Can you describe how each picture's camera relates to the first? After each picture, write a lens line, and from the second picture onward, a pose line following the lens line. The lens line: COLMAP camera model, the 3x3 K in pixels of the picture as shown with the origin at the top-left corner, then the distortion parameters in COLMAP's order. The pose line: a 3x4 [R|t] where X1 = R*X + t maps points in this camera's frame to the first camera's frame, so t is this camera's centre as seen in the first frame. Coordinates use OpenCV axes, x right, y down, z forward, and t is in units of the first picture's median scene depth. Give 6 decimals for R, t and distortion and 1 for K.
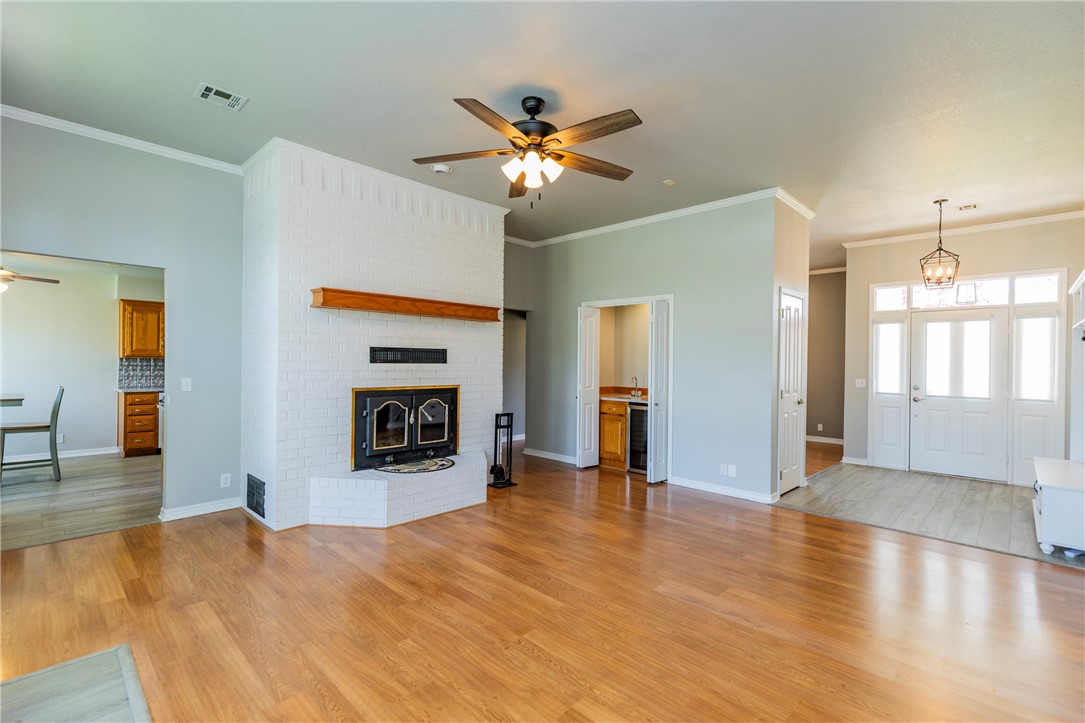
lens RADIAL K [[493.6, 0, 549.7], [0, 493.6, 361.8], [0, 0, 1]] dist [0.012058, -0.000929]
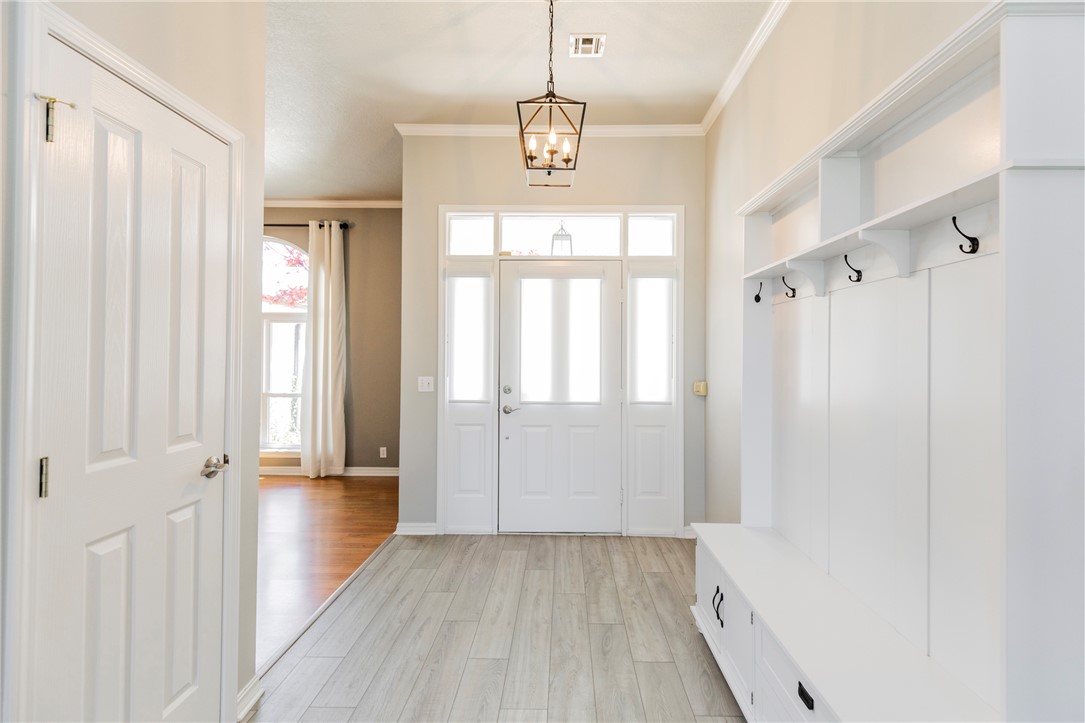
lens RADIAL K [[493.6, 0, 558.8], [0, 493.6, 349.3], [0, 0, 1]] dist [0.012058, -0.000929]
pose [[0.730954, -0.000596, 0.682426, 0.429474], [0.004375, 0.999983, -0.003813, 0.008211], [-0.682412, 0.005773, 0.730945, 0.594856]]
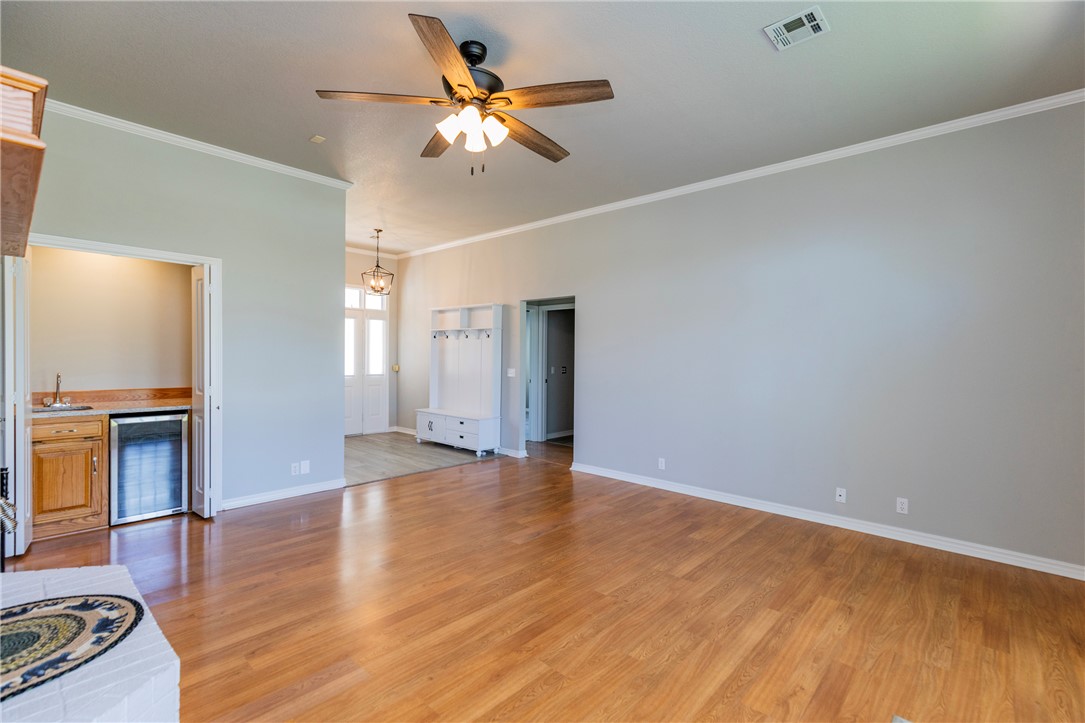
lens RADIAL K [[493.6, 0, 553.2], [0, 493.6, 362.7], [0, 0, 1]] dist [0.012058, -0.000929]
pose [[-0.035114, -0.029256, 0.998955, -0.518453], [-0.012607, 0.999505, 0.028829, -0.008404], [-0.999304, -0.011581, -0.035466, 0.510934]]
